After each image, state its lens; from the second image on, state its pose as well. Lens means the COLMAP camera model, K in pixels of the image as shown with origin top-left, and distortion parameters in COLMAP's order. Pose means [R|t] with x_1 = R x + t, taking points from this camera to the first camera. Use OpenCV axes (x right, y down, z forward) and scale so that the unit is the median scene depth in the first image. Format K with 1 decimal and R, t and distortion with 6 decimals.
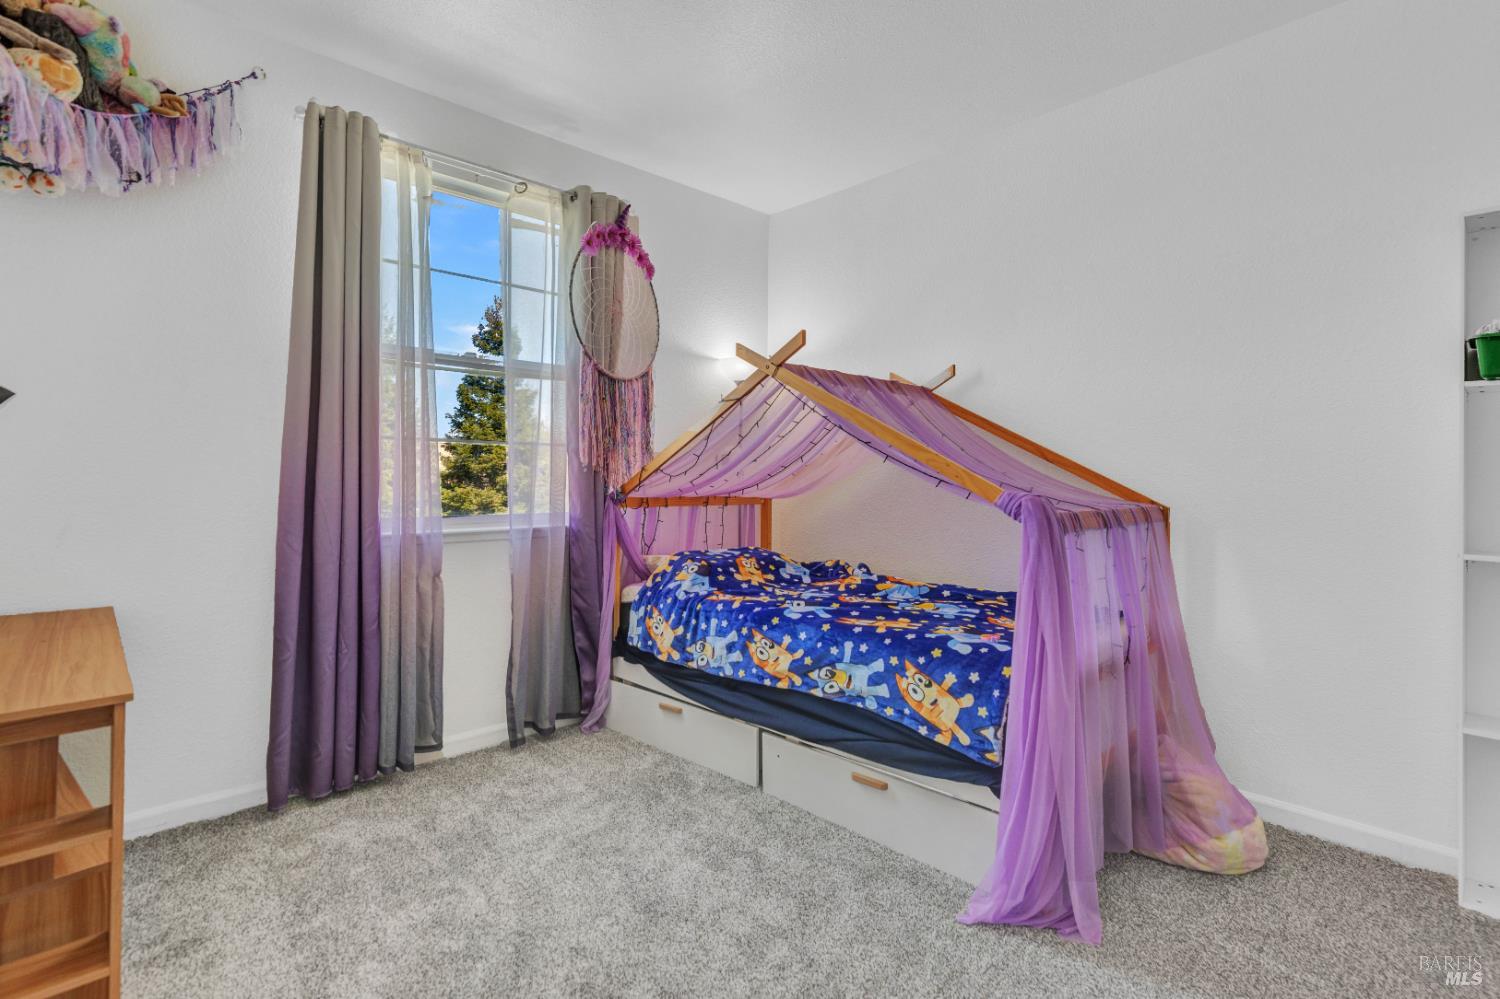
lens RADIAL K [[684.7, 0, 755.0], [0, 684.7, 473.5], [0, 0, 1]] dist [0.001472, -0.000023]
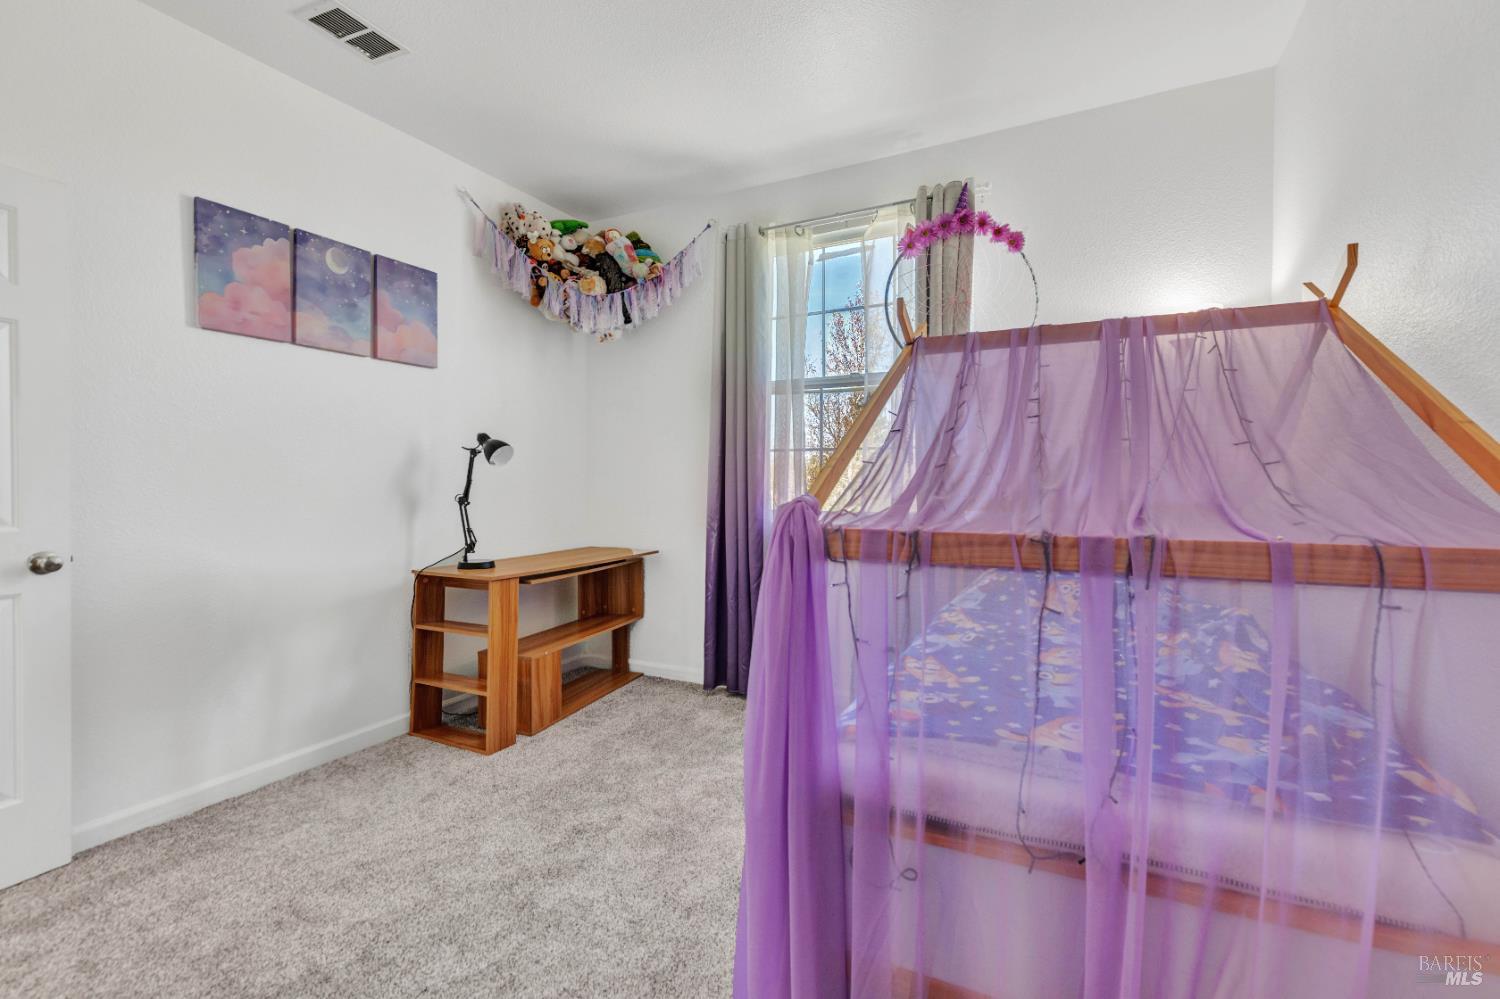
lens RADIAL K [[684.7, 0, 755.0], [0, 684.7, 473.5], [0, 0, 1]] dist [0.001472, -0.000023]
pose [[0.343400, -0.017770, -0.939021, 0.788819], [0.002691, 0.999836, -0.017937, 0.024680], [0.939185, 0.003633, 0.343392, 0.549956]]
